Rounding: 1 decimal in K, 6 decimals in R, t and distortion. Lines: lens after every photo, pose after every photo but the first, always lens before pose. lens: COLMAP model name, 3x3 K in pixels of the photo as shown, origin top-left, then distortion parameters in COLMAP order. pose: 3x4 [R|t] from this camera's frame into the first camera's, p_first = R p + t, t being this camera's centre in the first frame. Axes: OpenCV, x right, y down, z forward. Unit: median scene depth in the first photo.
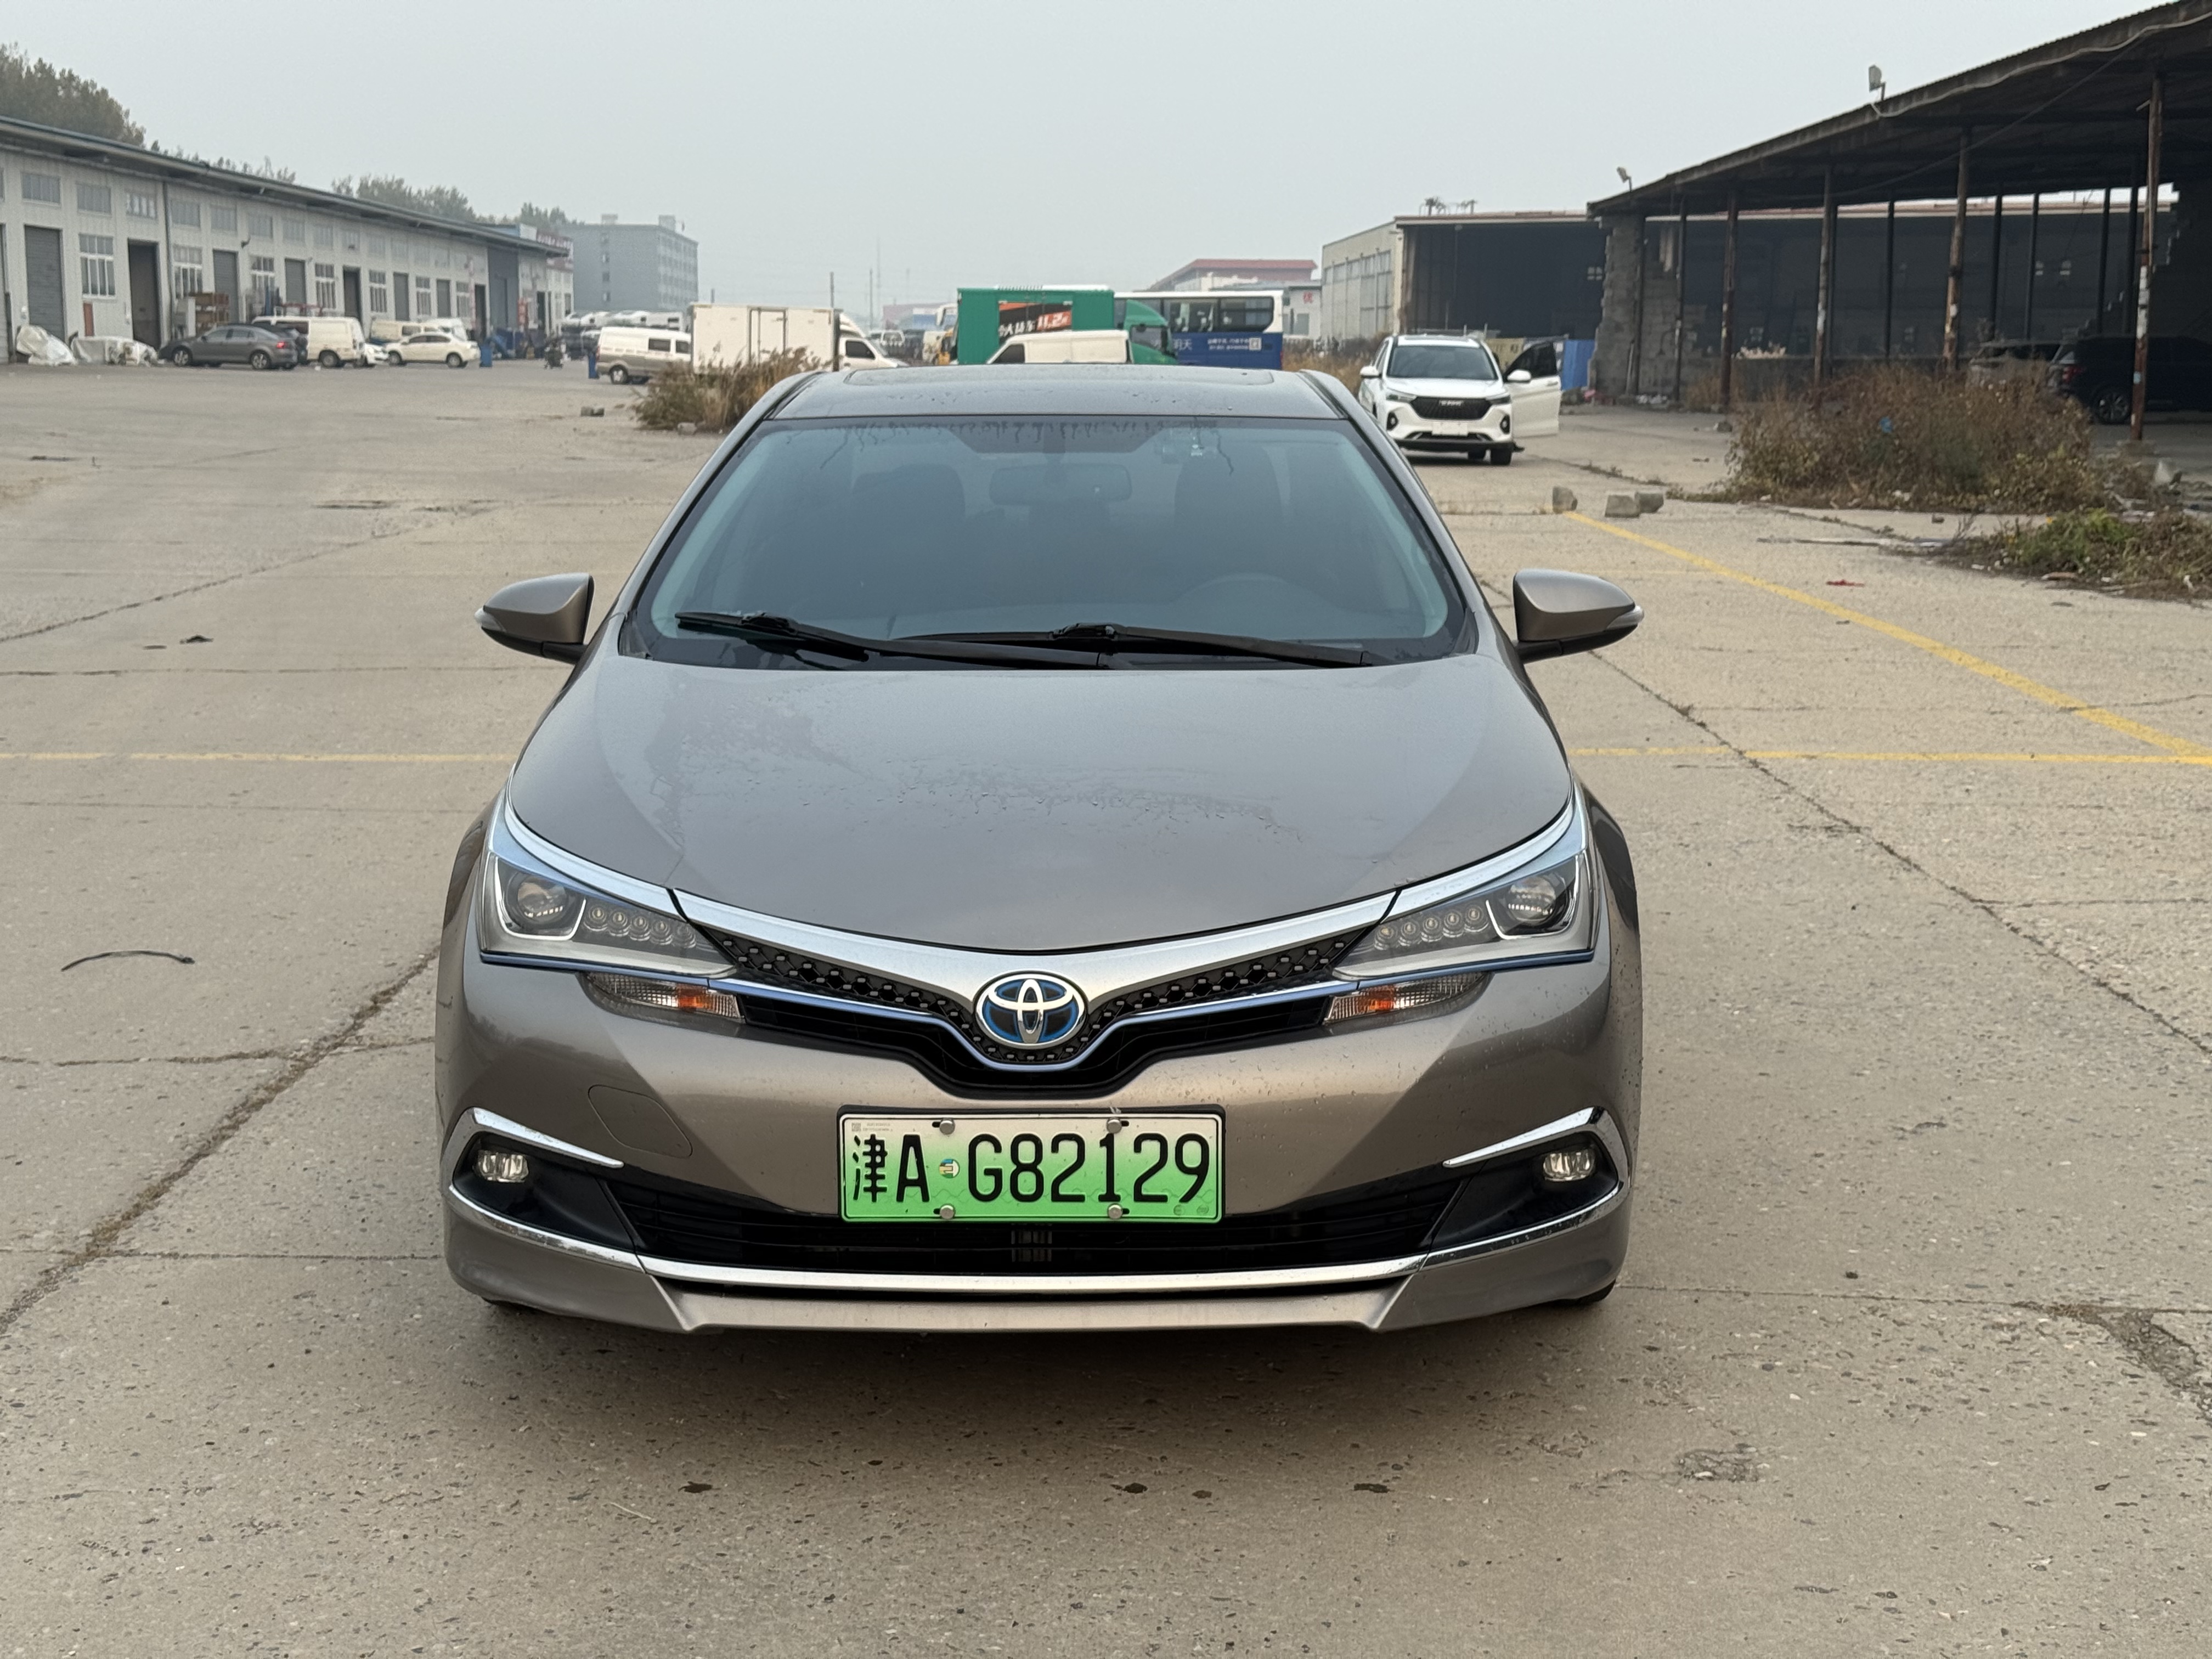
lens RADIAL K [[3033.6, 0, 1092.4], [0, 3033.6, 834.9], [0, 0, 1]] dist [0.196520, -0.476209]
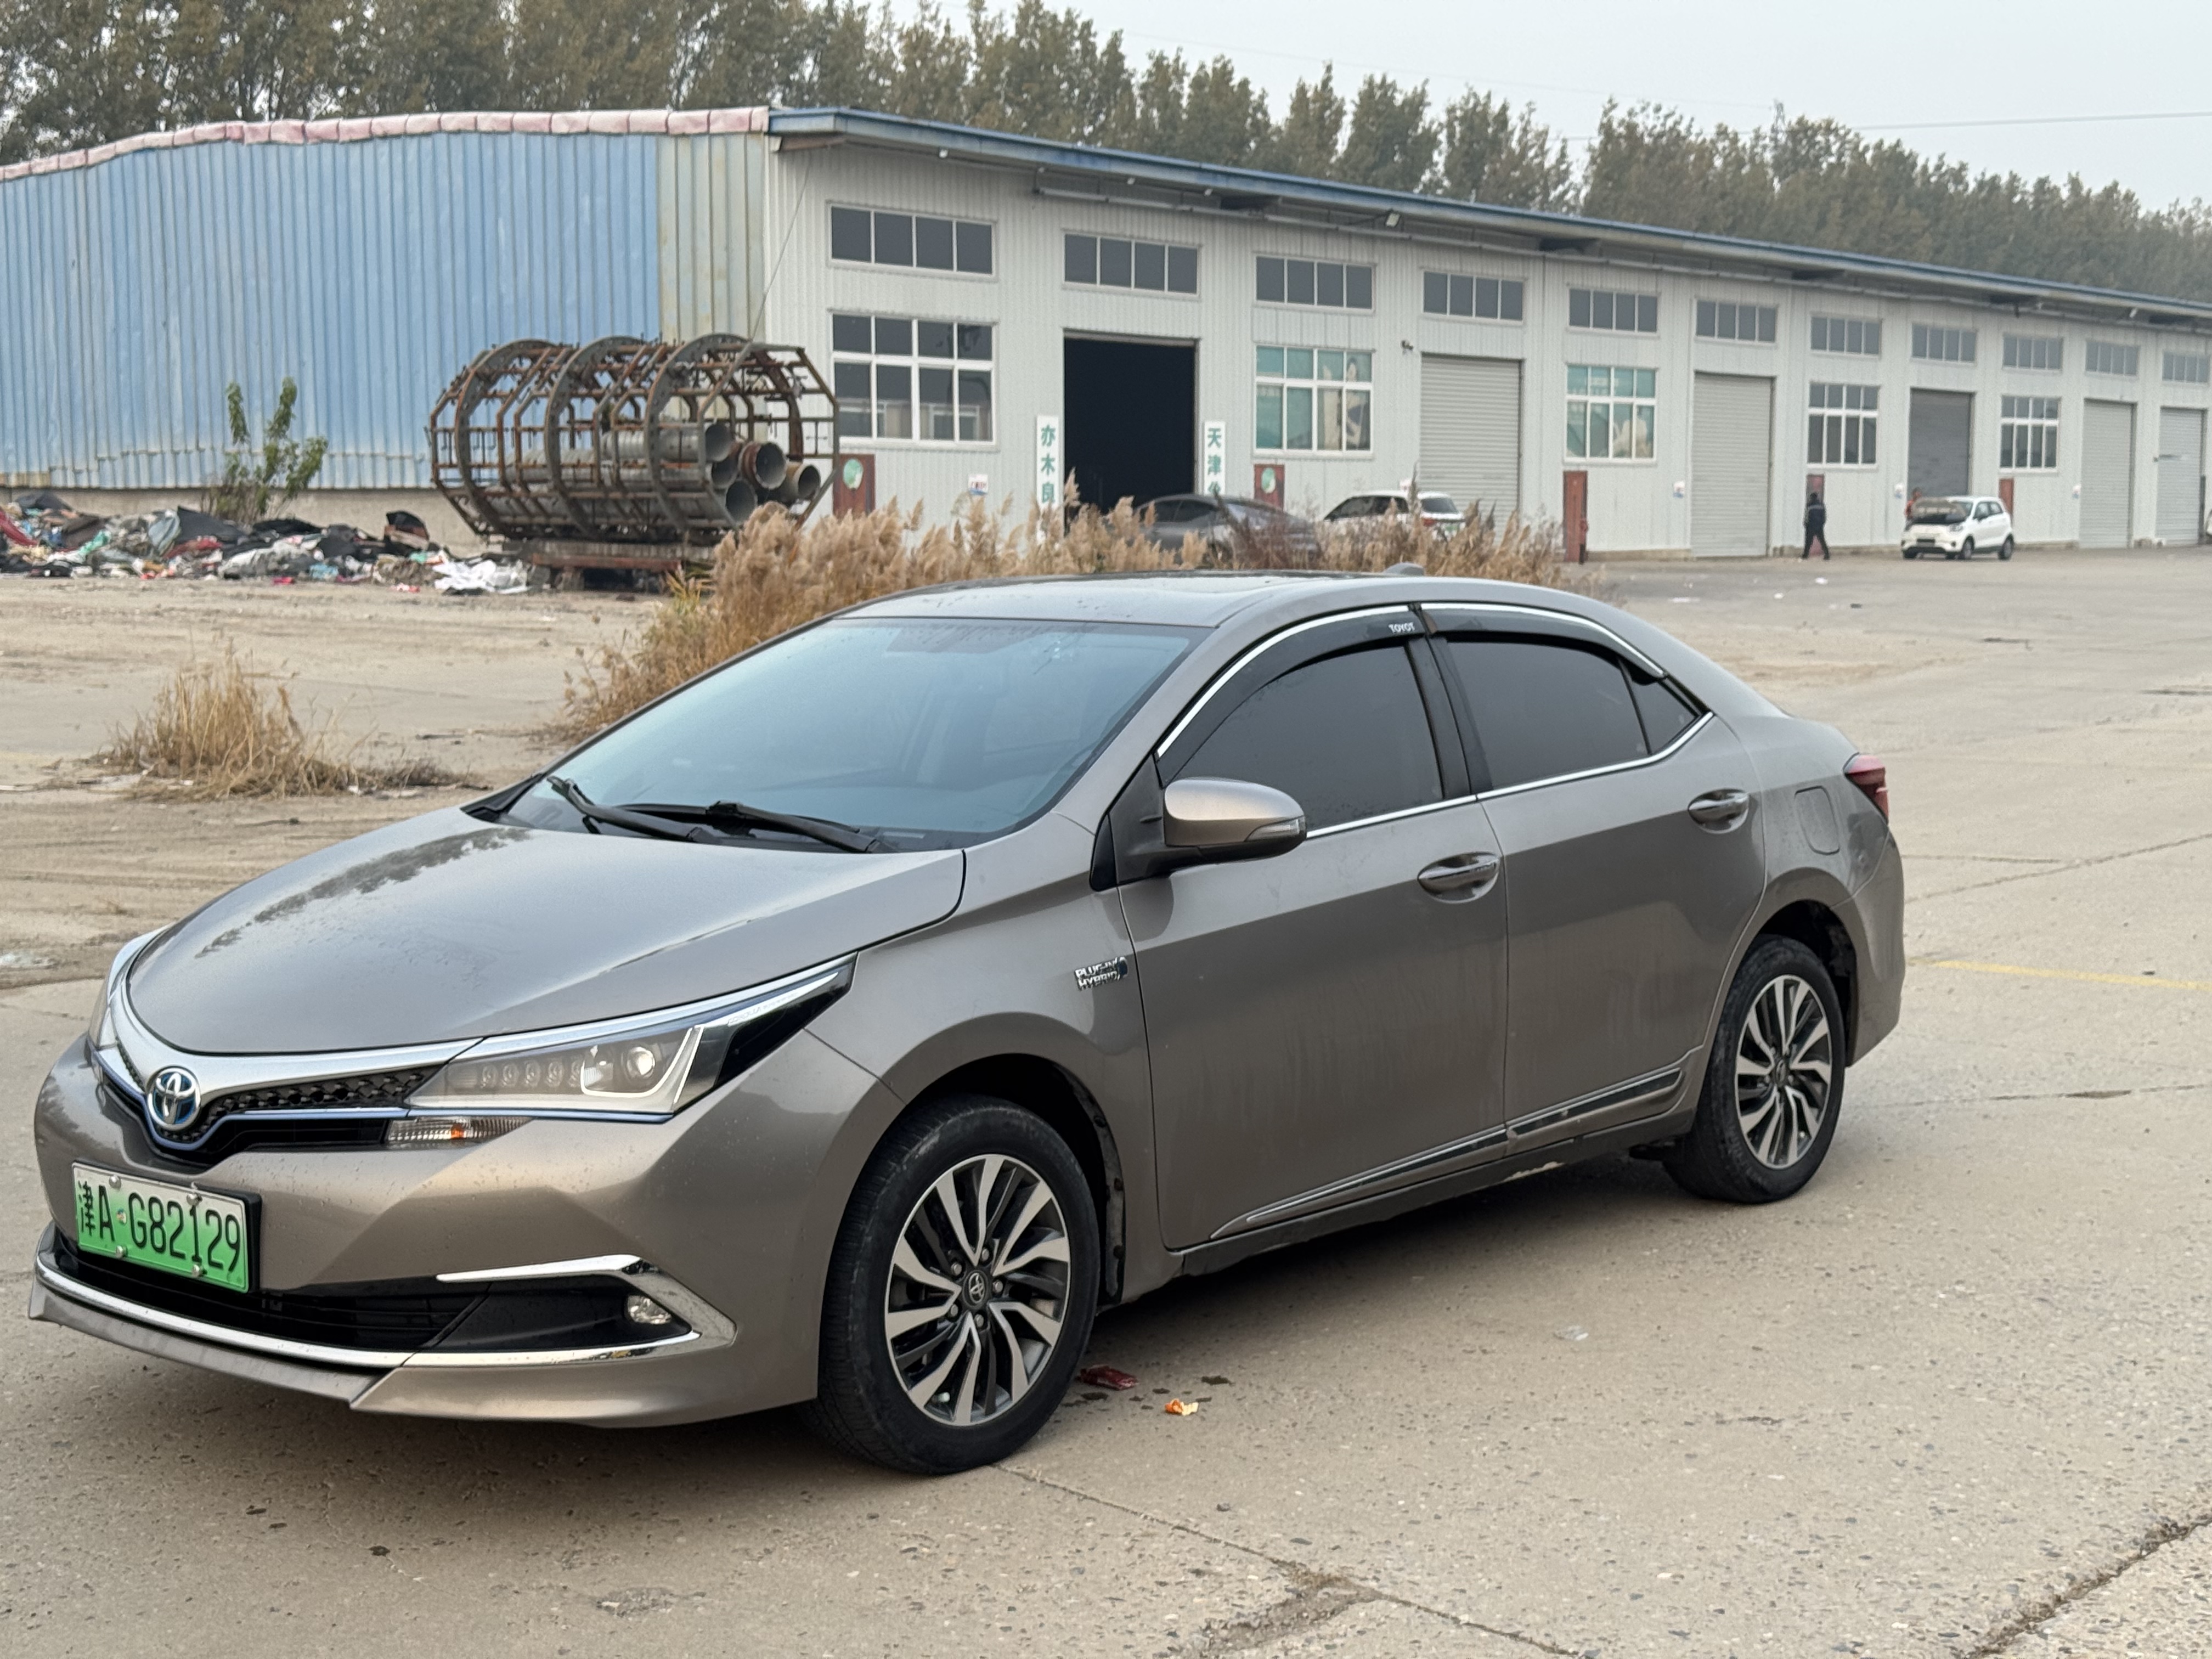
lens RADIAL K [[3165.5, 0, 1106.0], [0, 3165.5, 829.5], [0, 0, 1]] dist [0.206676, -0.457086]
pose [[0.758225, 0.060202, -0.649208, 1.087957], [-0.094156, 0.995401, -0.017662, -0.062025], [0.645159, 0.074518, 0.760406, 0.241506]]
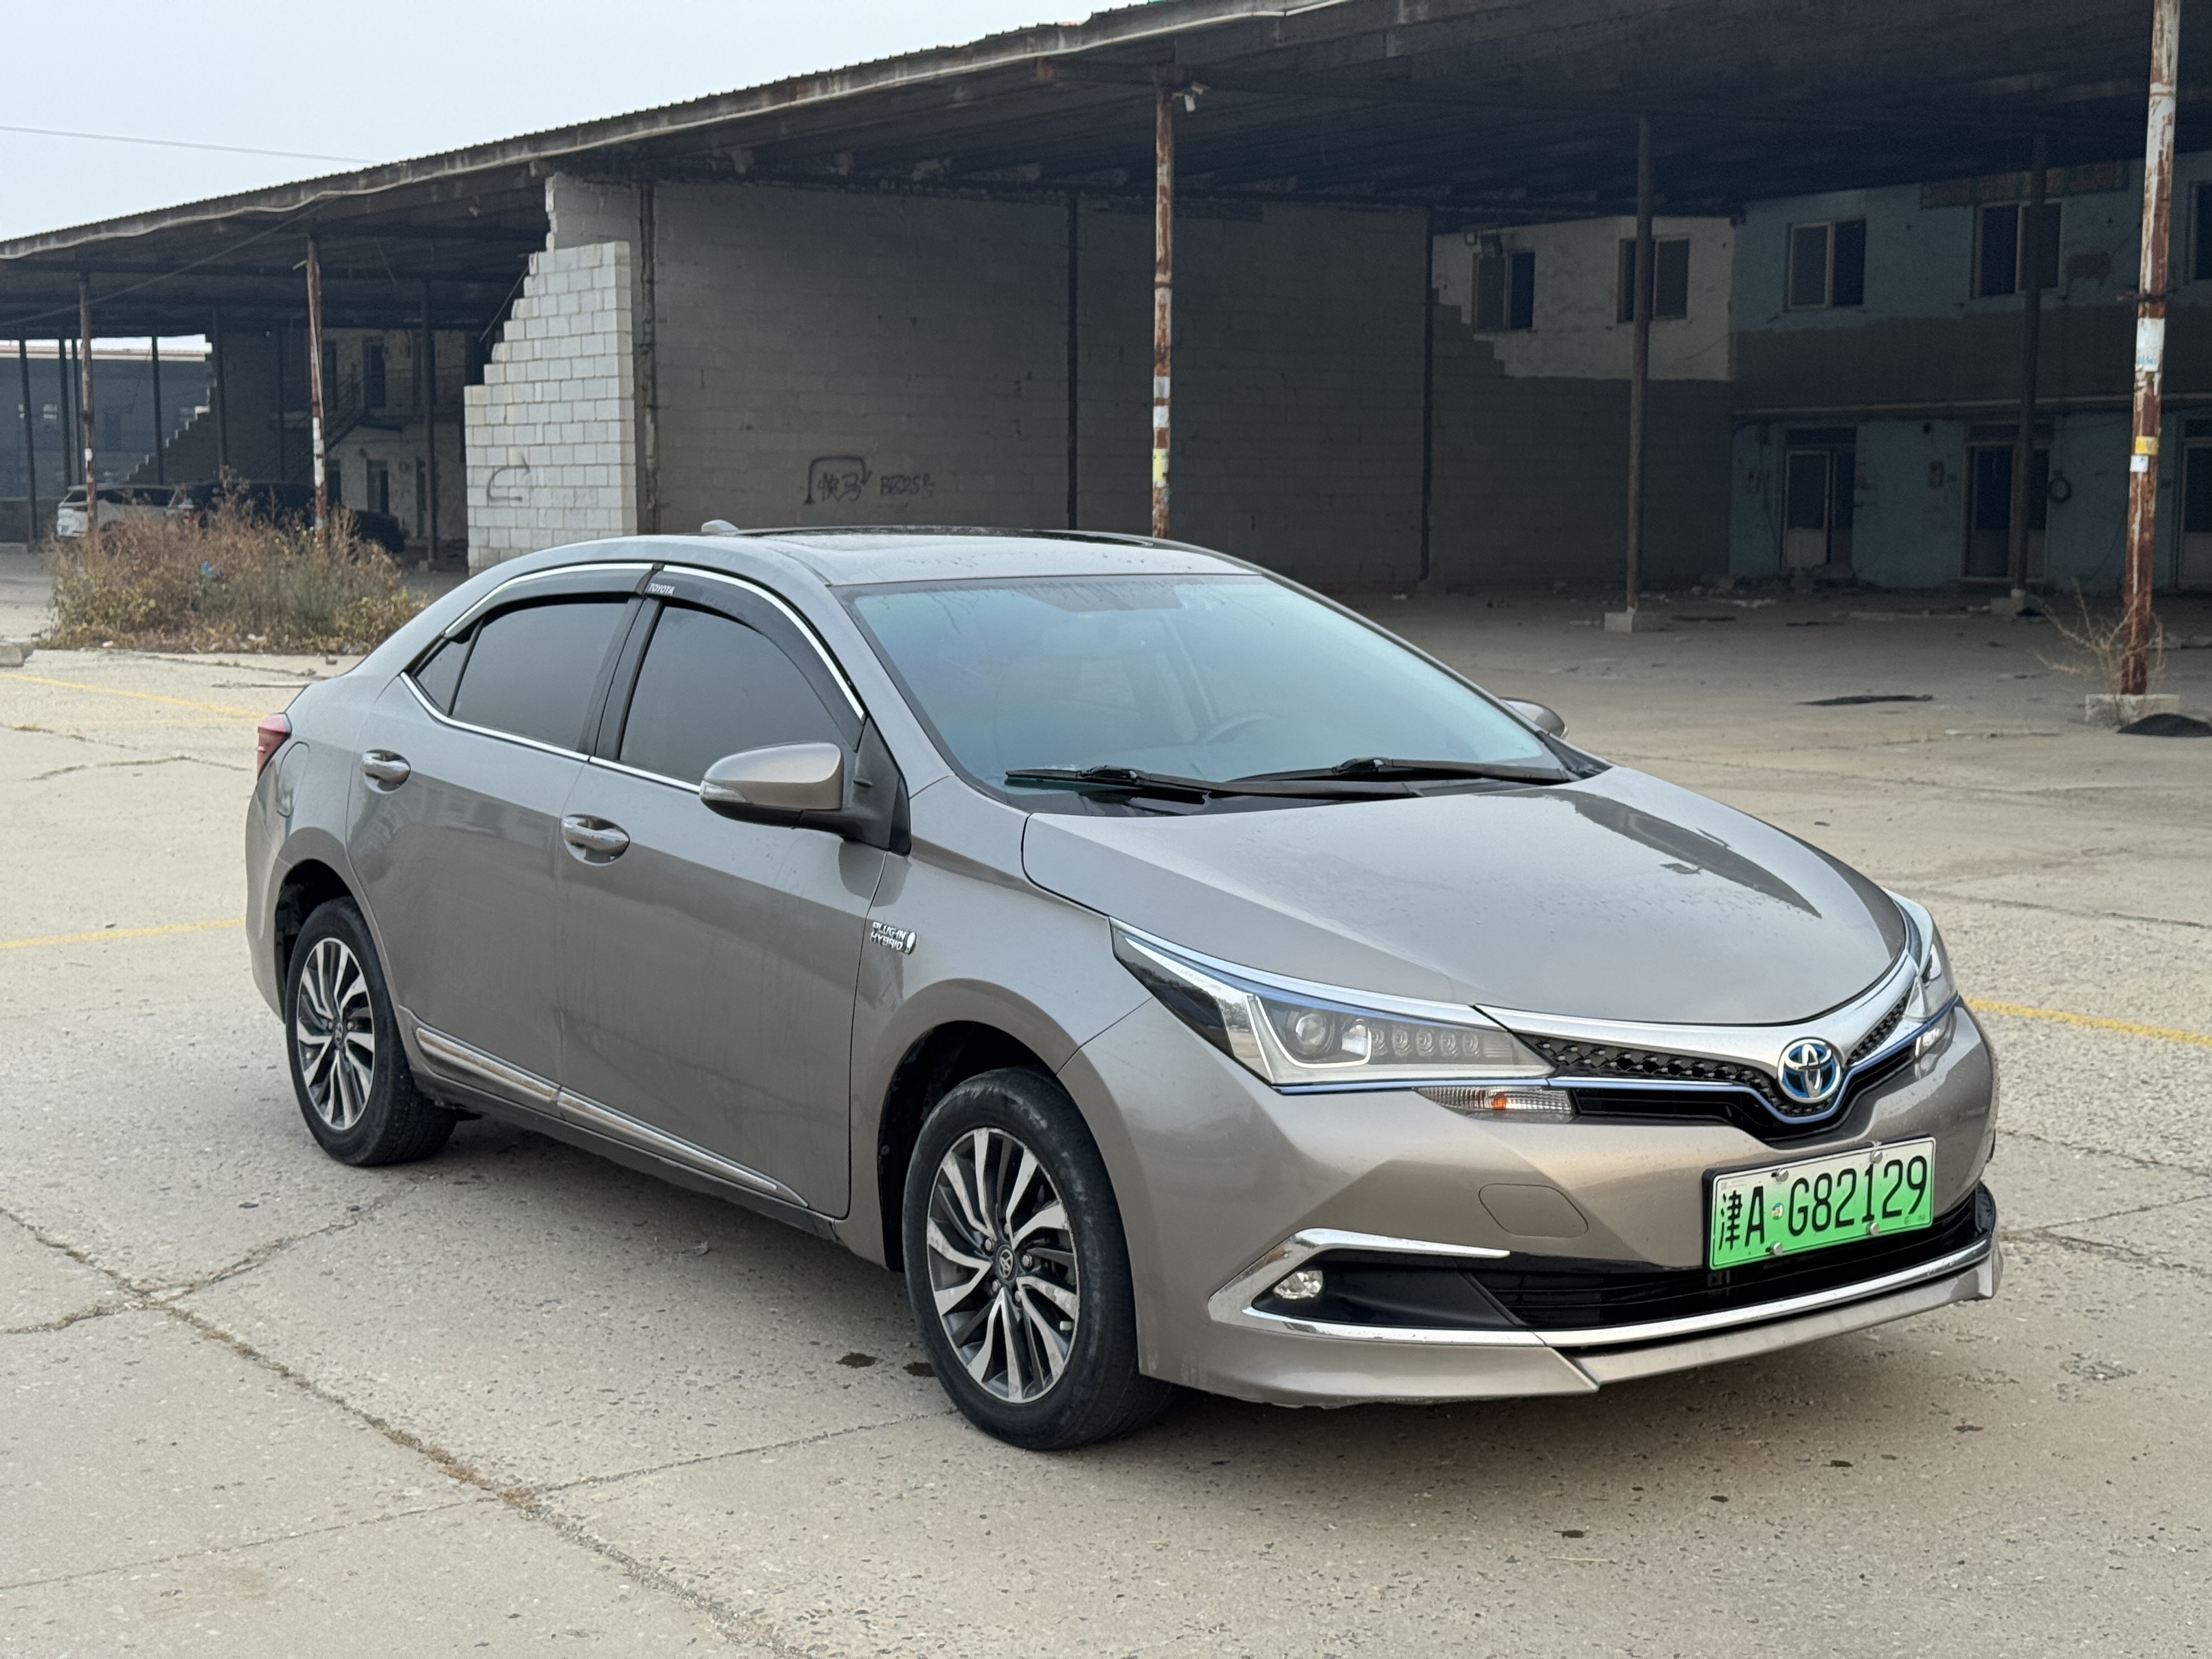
lens RADIAL K [[3033.6, 0, 1092.4], [0, 3033.6, 834.9], [0, 0, 1]] dist [0.196520, -0.476209]
pose [[0.805118, -0.066222, 0.589407, -0.936155], [0.092833, 0.995569, -0.014952, -0.041724], [-0.585805, 0.066755, 0.807698, 0.183411]]
